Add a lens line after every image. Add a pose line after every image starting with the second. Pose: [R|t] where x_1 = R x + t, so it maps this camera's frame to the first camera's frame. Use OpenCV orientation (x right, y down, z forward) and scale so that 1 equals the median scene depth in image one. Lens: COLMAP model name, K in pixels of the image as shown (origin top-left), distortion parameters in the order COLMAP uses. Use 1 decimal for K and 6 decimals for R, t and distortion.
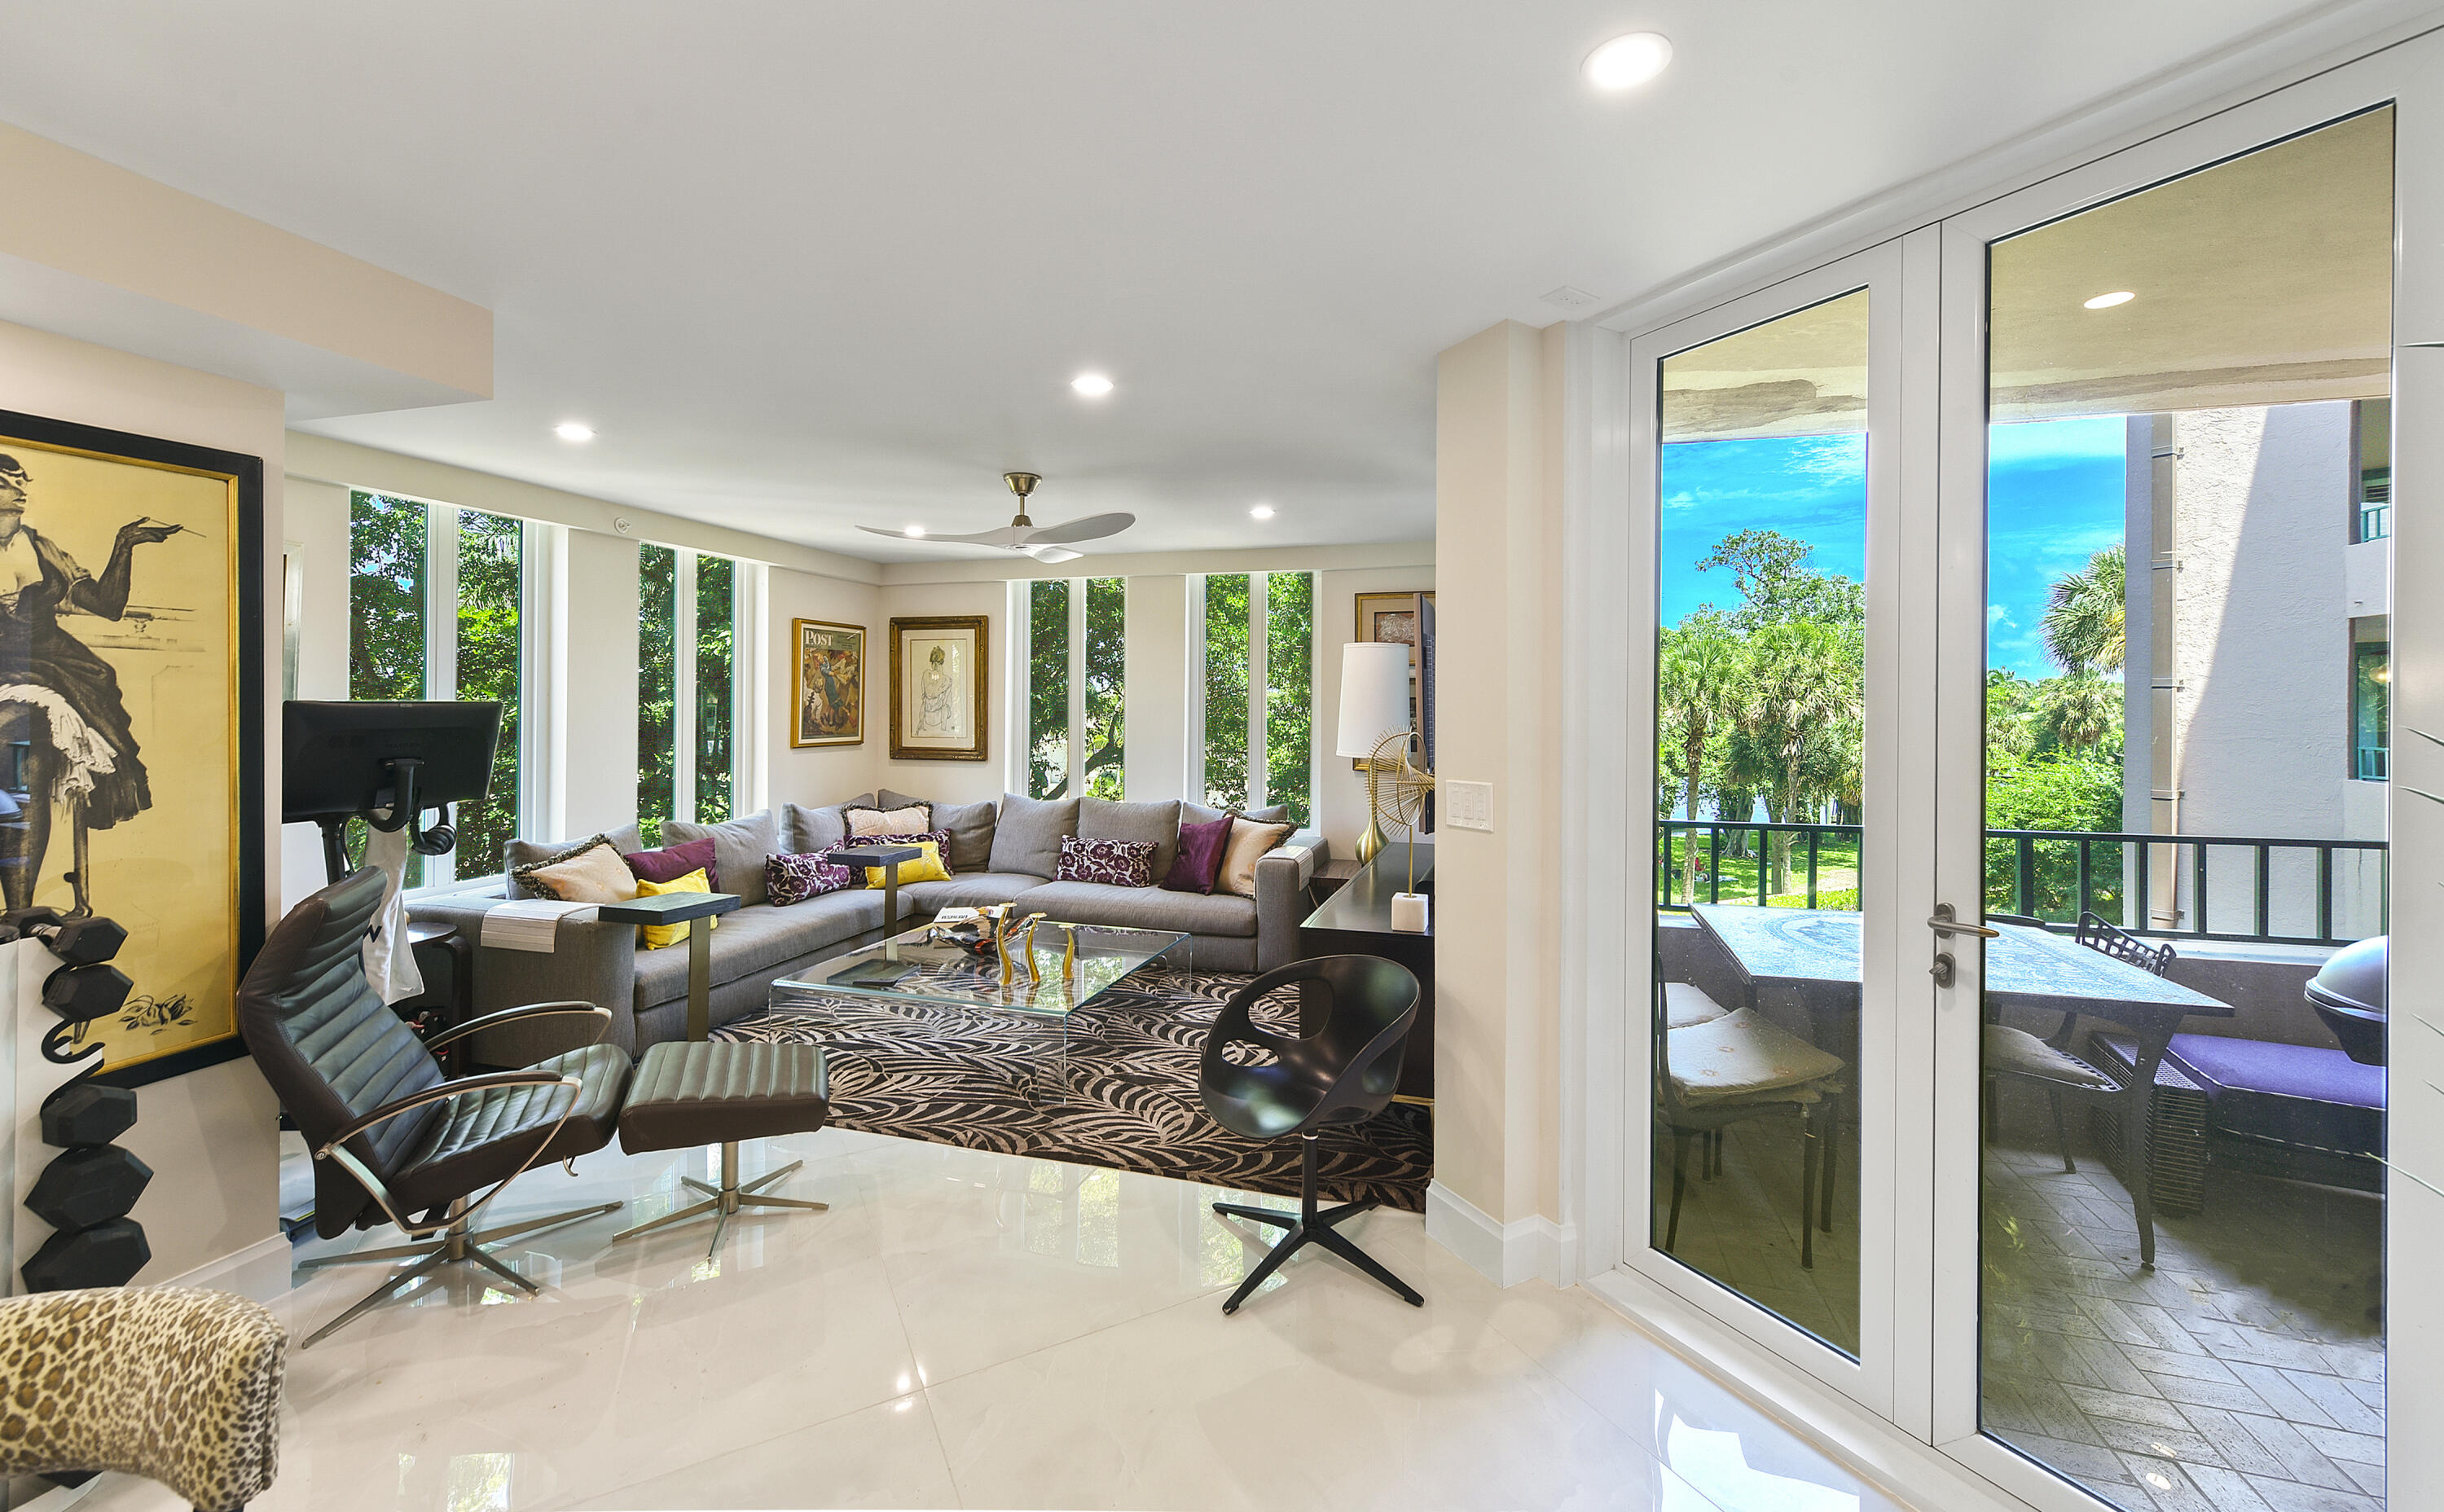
lens RADIAL K [[959.7, 0, 1215.7], [0, 959.7, 695.7], [0, 0, 1]] dist [0.005176, -0.002288]
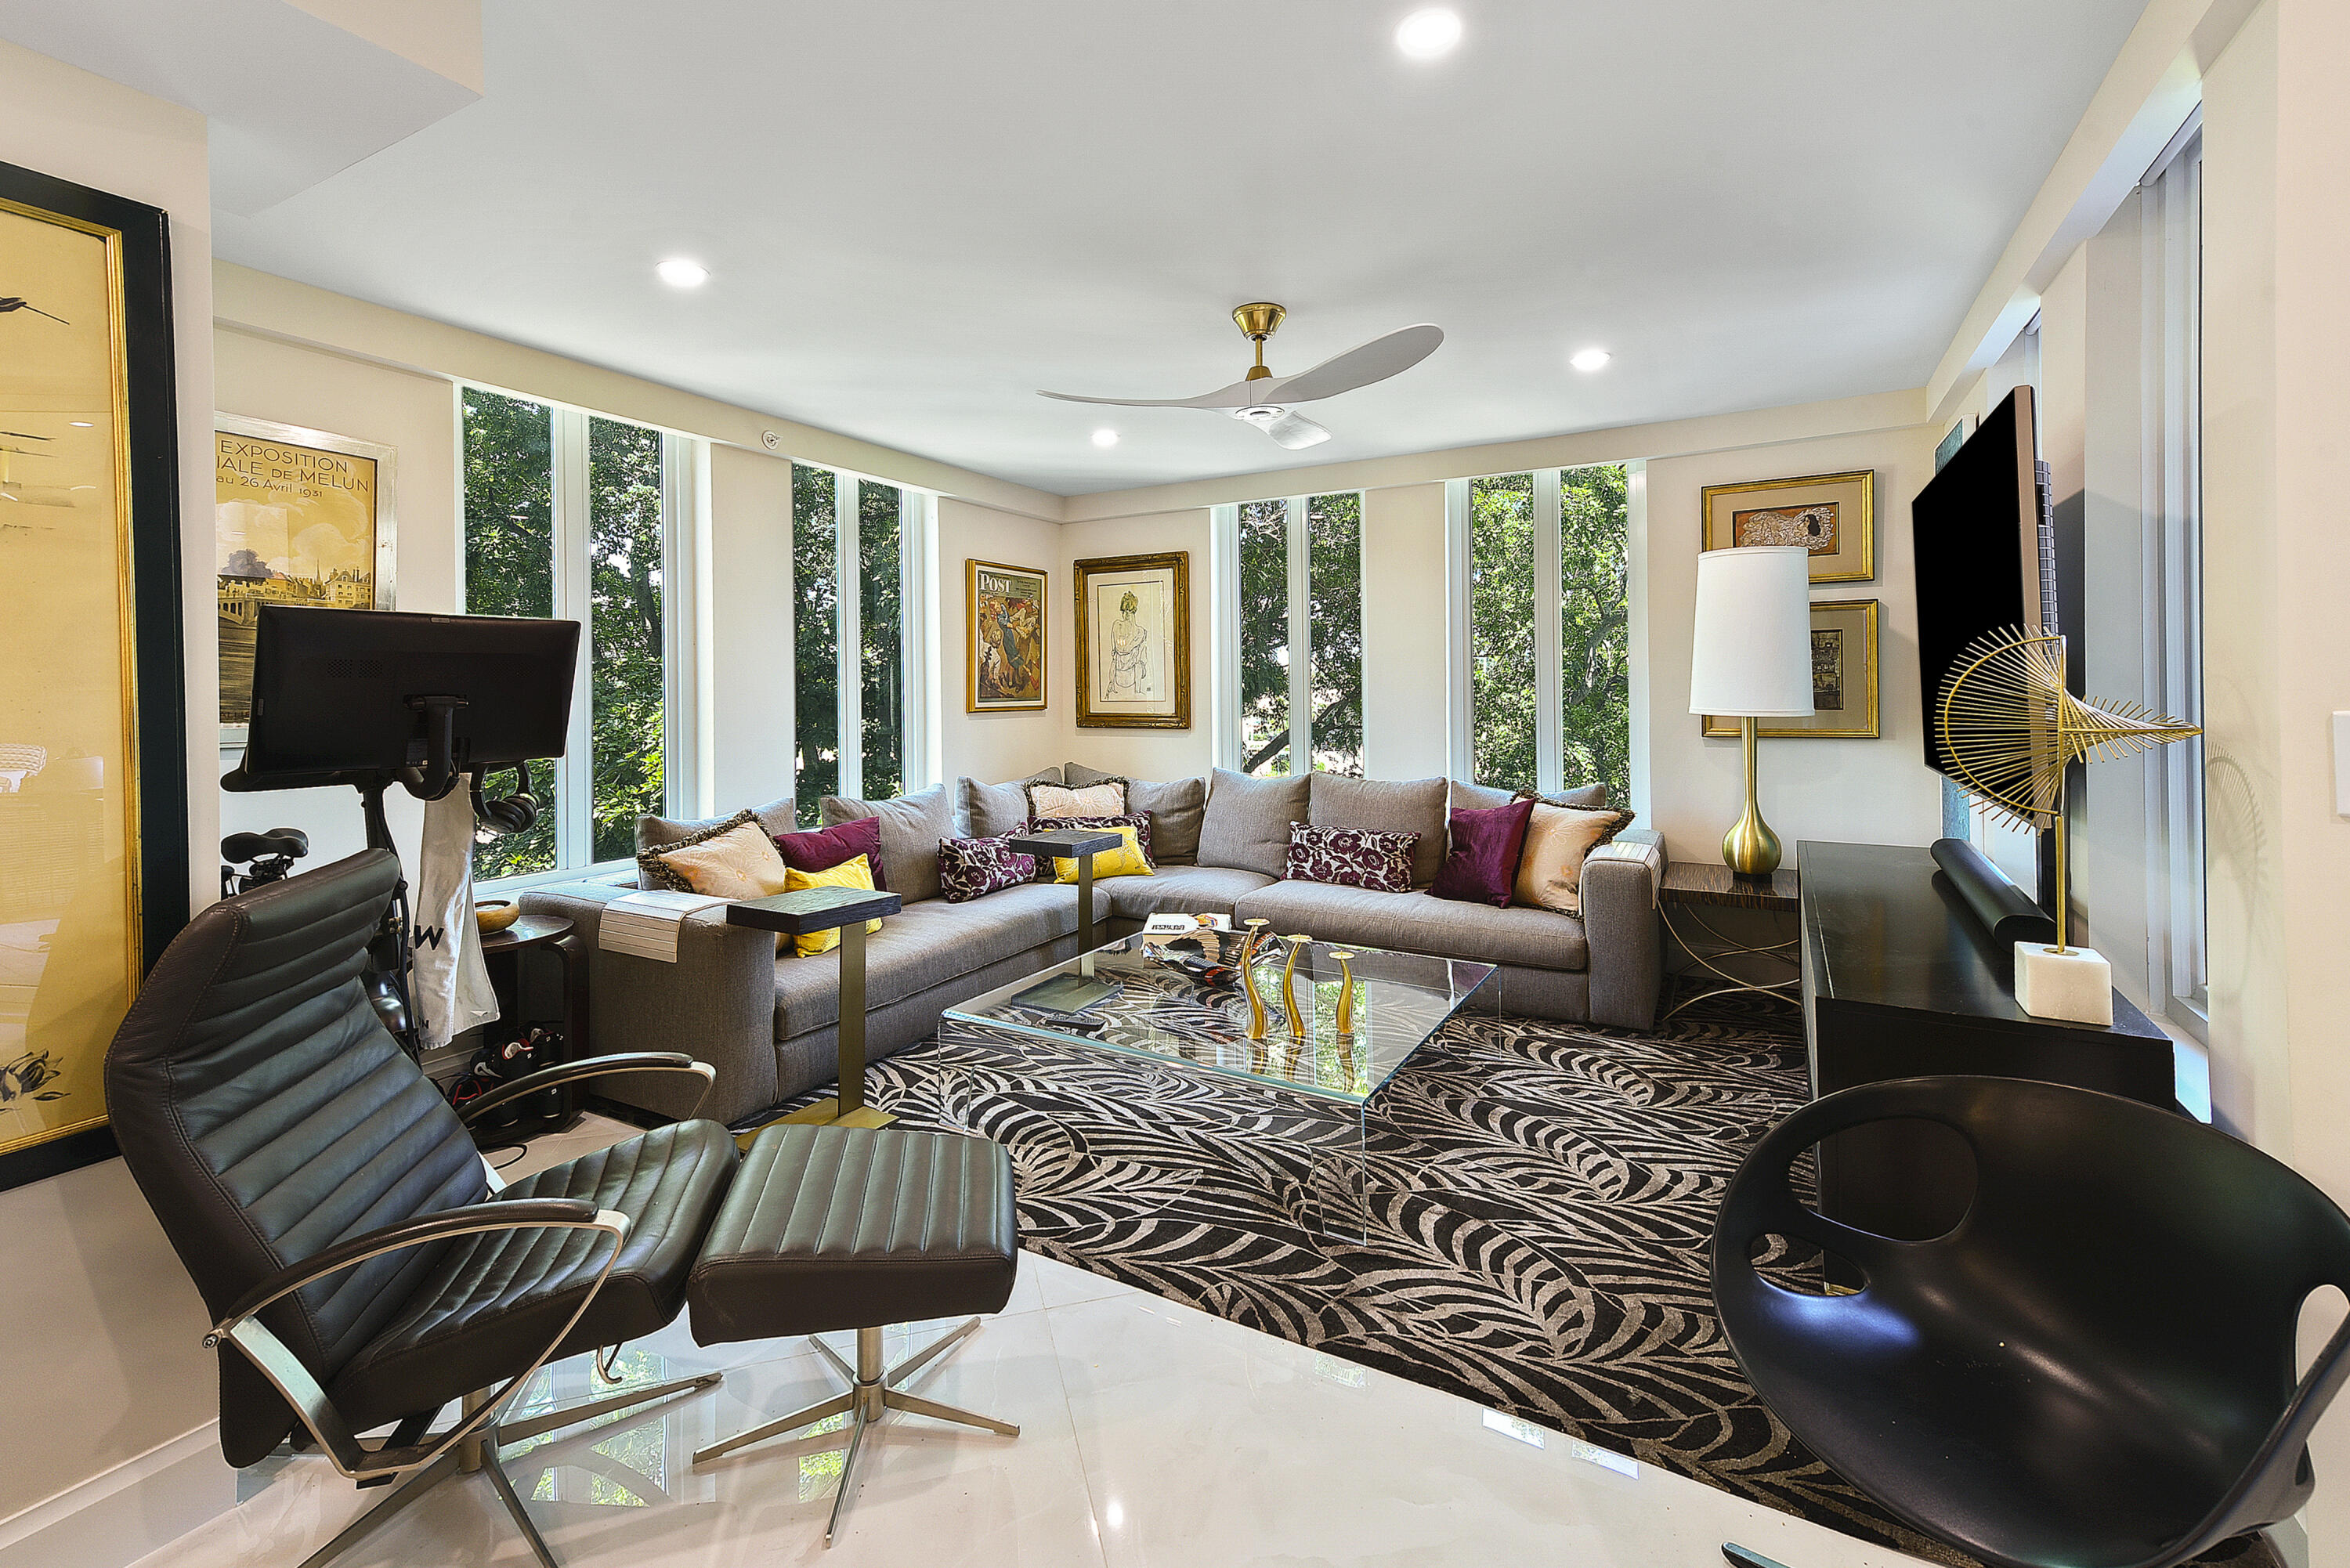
lens RADIAL K [[934.0, 0, 1151.8], [0, 934.0, 697.2], [0, 0, 1]] dist [-0.000356, -0.004388]
pose [[0.973132, -0.012692, -0.229900, -0.129711], [0.015557, 0.999822, 0.010653, 0.047678], [0.229724, -0.013943, 0.973156, 0.326234]]
